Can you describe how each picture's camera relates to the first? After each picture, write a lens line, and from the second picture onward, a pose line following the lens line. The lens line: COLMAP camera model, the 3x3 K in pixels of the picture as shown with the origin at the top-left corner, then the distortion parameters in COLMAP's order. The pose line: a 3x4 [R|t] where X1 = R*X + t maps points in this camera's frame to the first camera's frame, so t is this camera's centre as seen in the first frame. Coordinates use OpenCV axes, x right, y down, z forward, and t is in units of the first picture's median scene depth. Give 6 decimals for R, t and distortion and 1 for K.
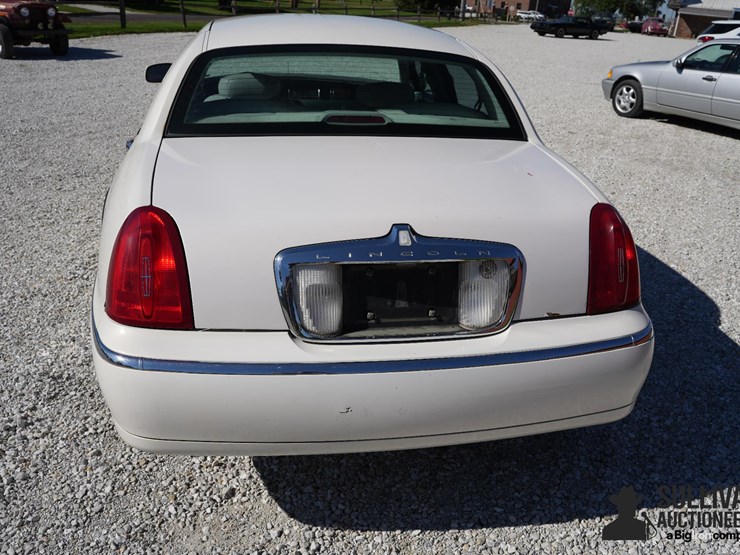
lens RADIAL K [[674.3, 0, 370.0], [0, 674.3, 277.5], [0, 0, 1]] dist [-0.084968, 0.061020]
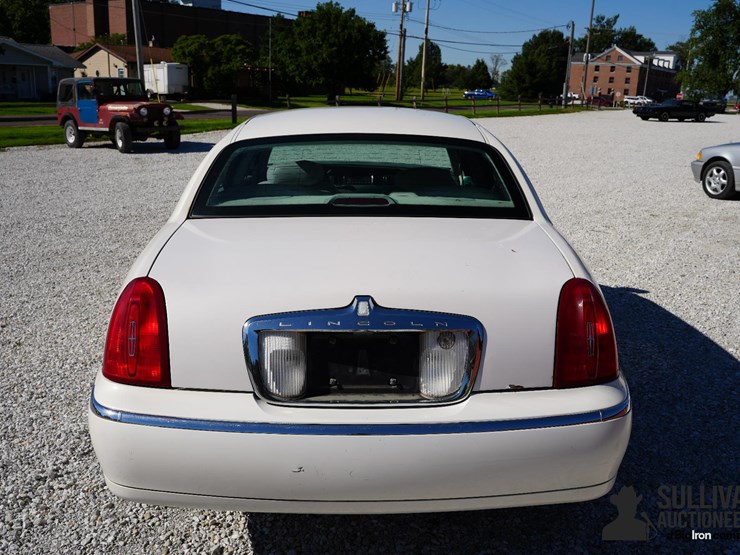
lens RADIAL K [[674.3, 0, 370.0], [0, 674.3, 277.5], [0, 0, 1]] dist [-0.084968, 0.061020]
pose [[0.987126, 0.005815, -0.159840, 0.179719], [-0.025861, 0.991992, -0.123622, 0.018639], [0.157841, 0.126164, 0.979372, -0.036161]]
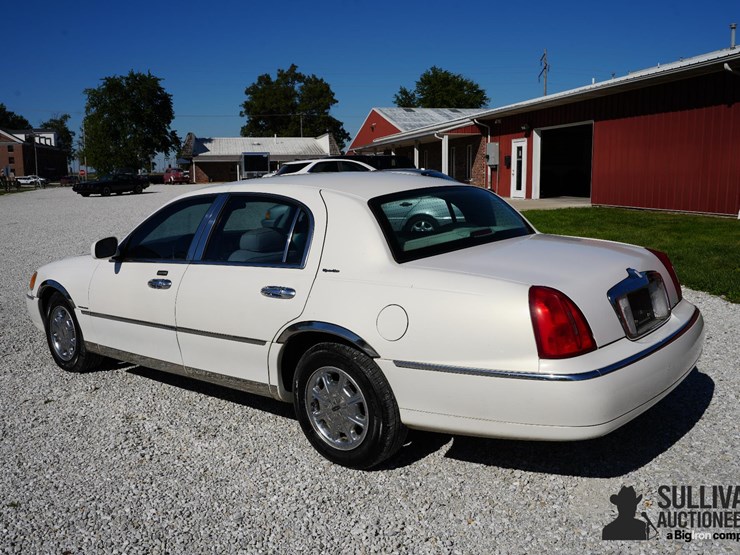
lens RADIAL K [[719.4, 0, 370.0], [0, 719.4, 277.5], [0, 0, 1]] dist [-0.101600, 0.113724]
pose [[0.759070, -0.176835, 0.626532, -1.305930], [0.313998, 0.942506, -0.114405, -0.045618], [-0.570279, 0.283571, 0.770953, -0.036940]]
